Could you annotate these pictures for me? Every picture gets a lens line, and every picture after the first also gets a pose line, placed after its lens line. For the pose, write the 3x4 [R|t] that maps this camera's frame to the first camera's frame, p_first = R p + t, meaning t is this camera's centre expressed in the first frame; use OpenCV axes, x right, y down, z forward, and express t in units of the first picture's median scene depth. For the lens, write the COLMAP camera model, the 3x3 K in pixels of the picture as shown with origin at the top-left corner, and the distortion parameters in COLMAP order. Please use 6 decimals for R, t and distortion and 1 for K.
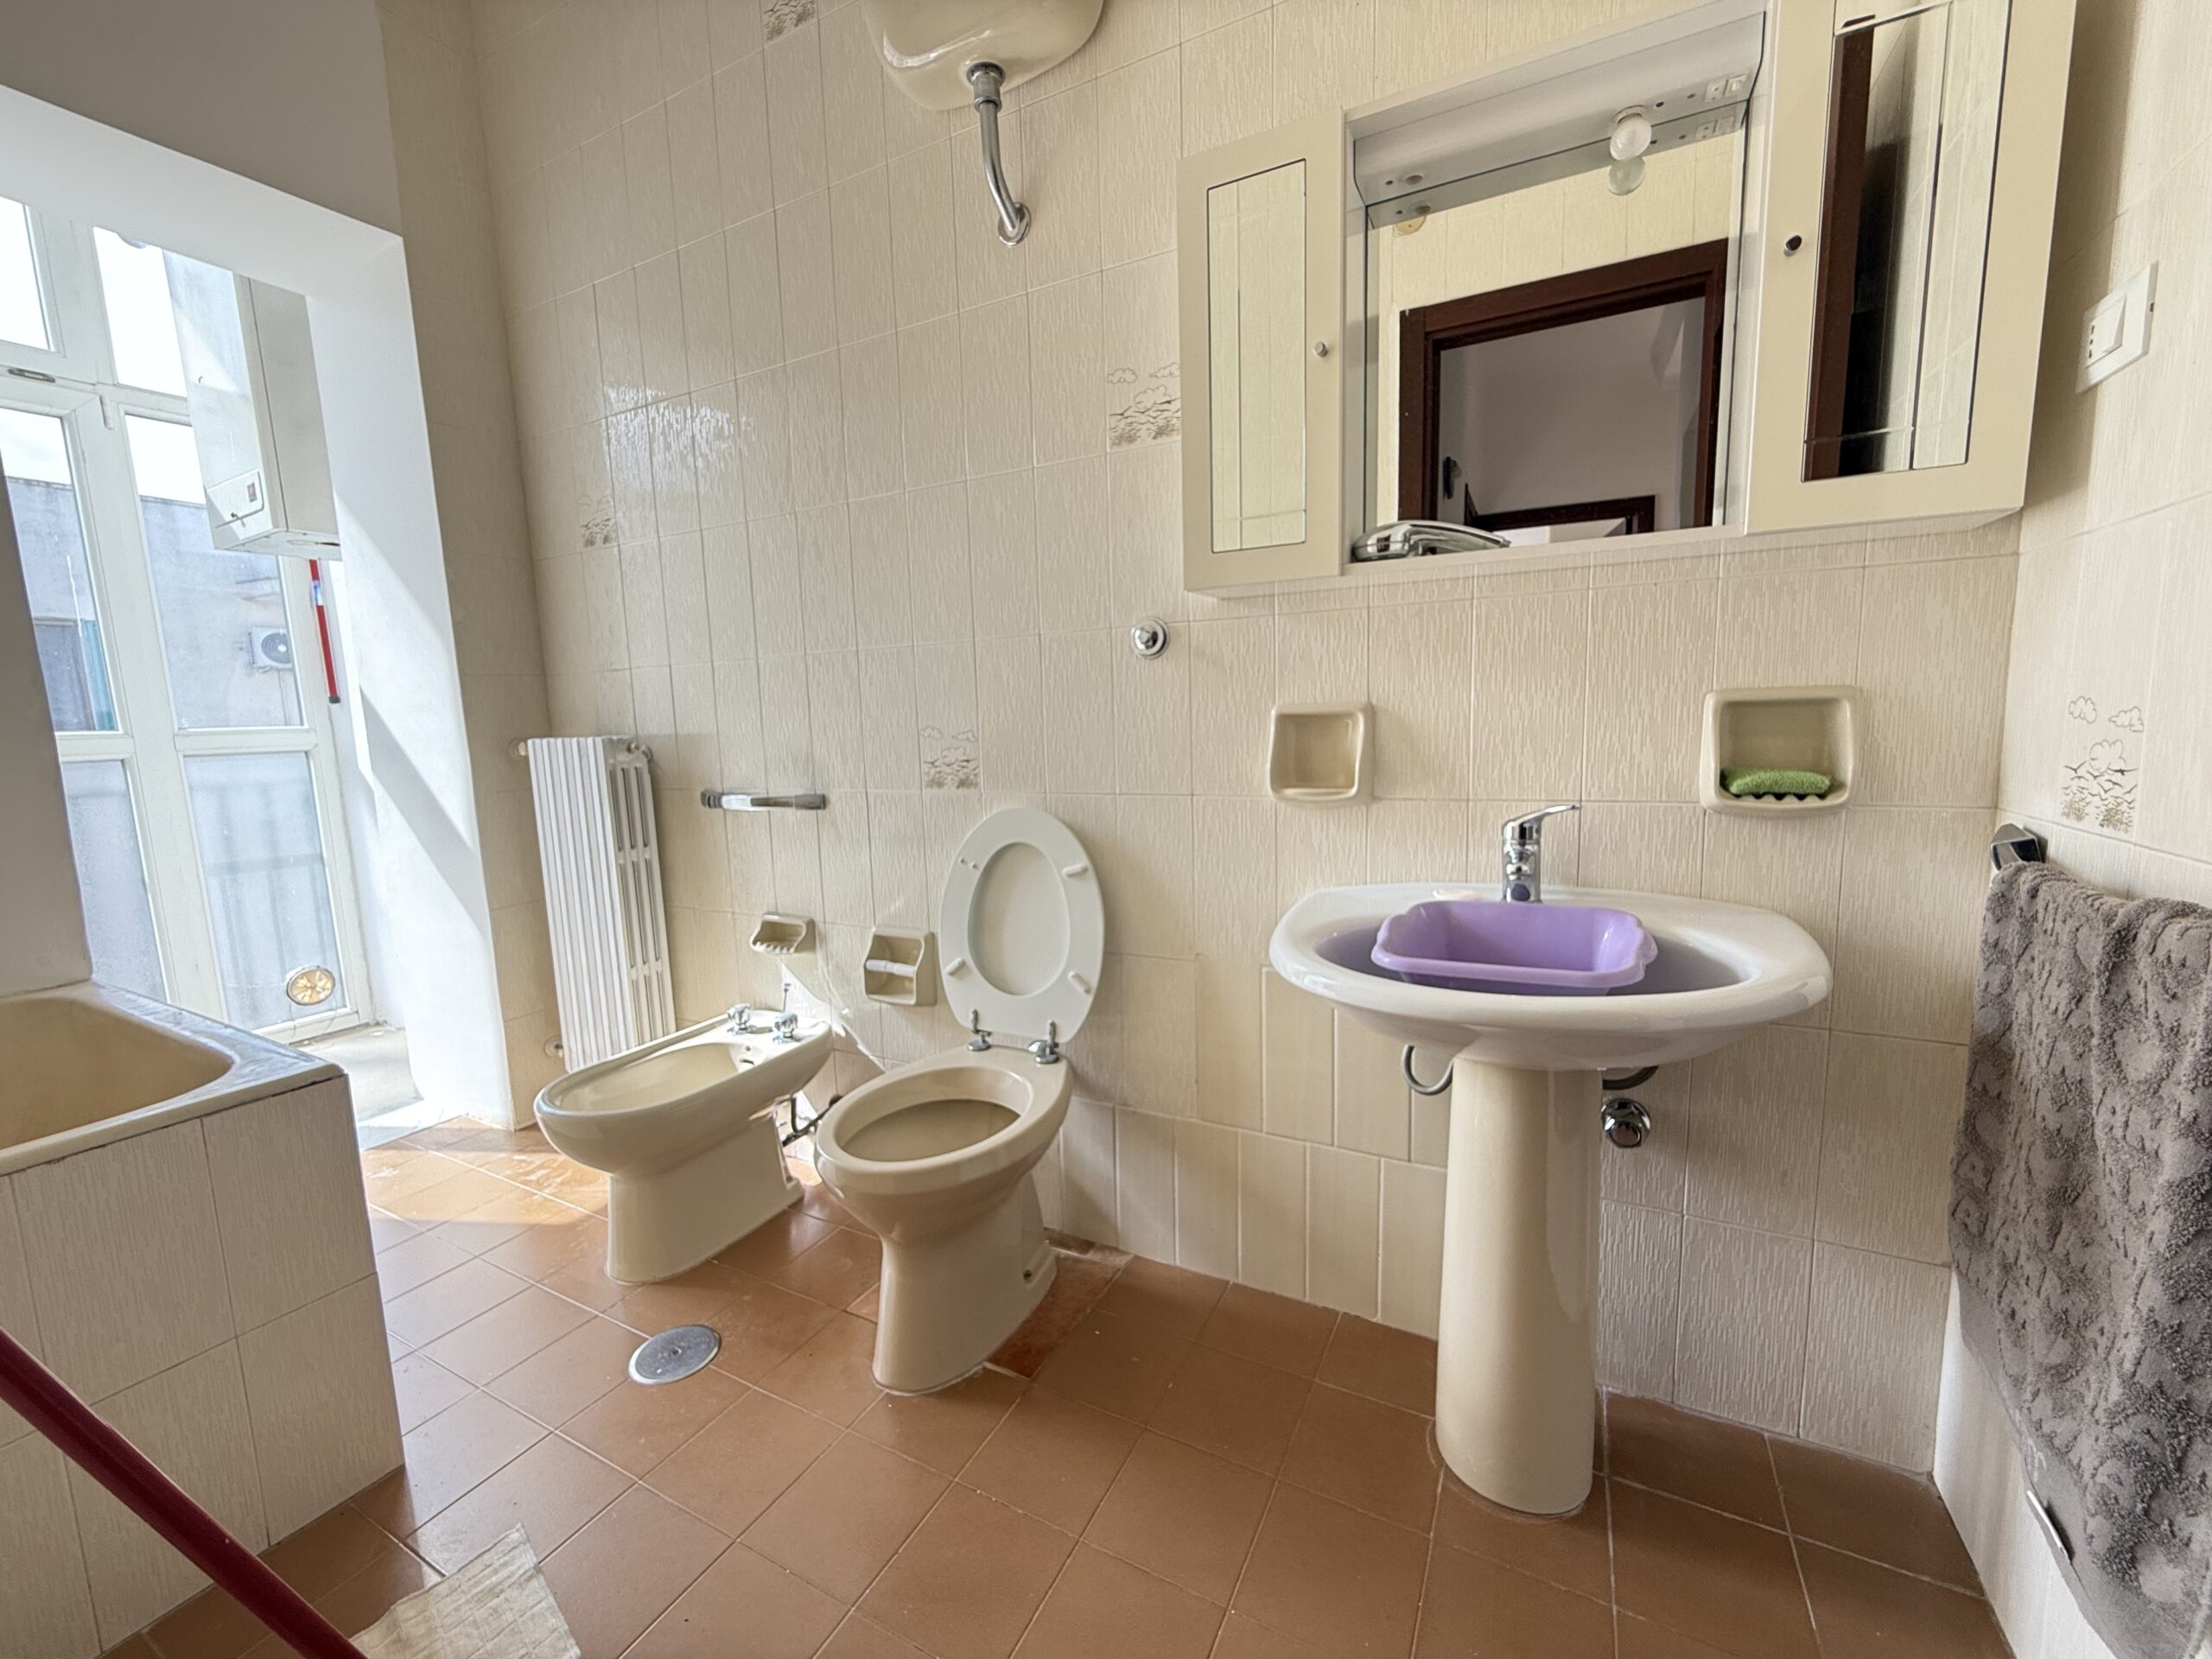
lens RADIAL K [[887.6, 0, 1103.6], [0, 887.6, 833.4], [0, 0, 1]] dist [0.001147, -0.000143]
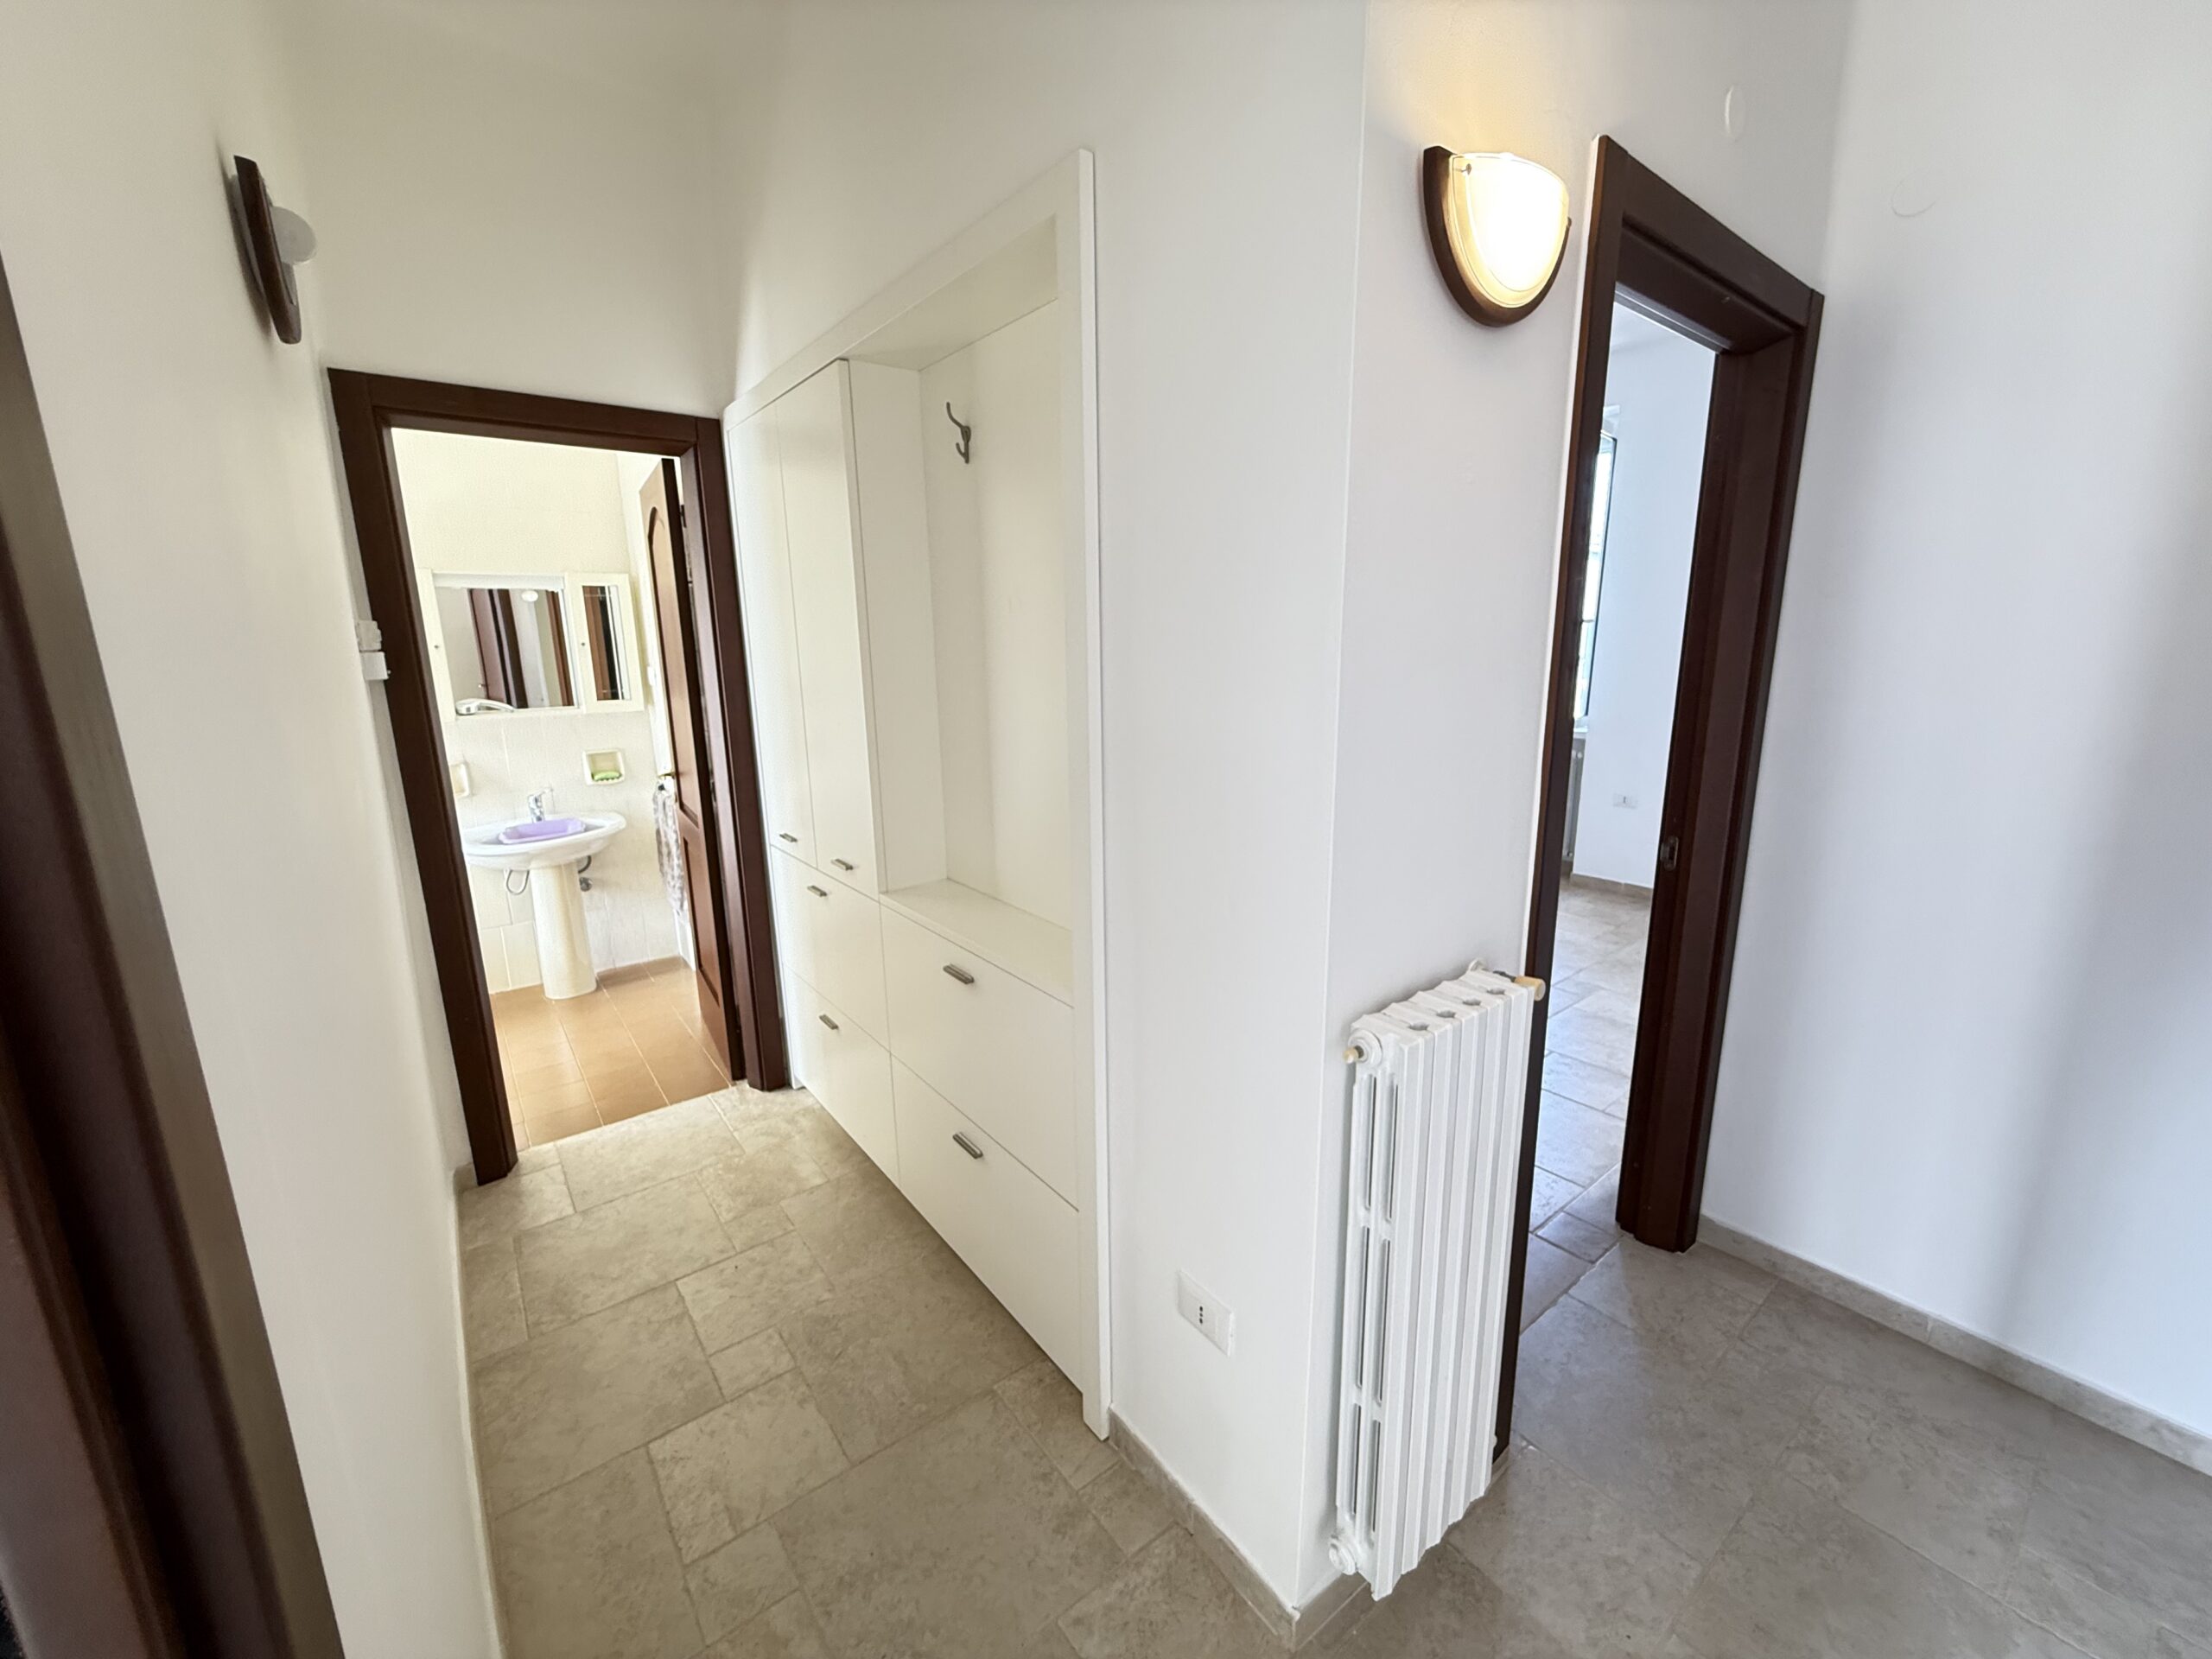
lens RADIAL K [[887.6, 0, 1103.6], [0, 887.6, 833.4], [0, 0, 1]] dist [0.001147, -0.000143]
pose [[0.443829, -0.170539, 0.879734, -1.395639], [0.127525, 0.983752, 0.126367, -0.023656], [-0.886991, 0.056103, 0.458366, -2.176500]]
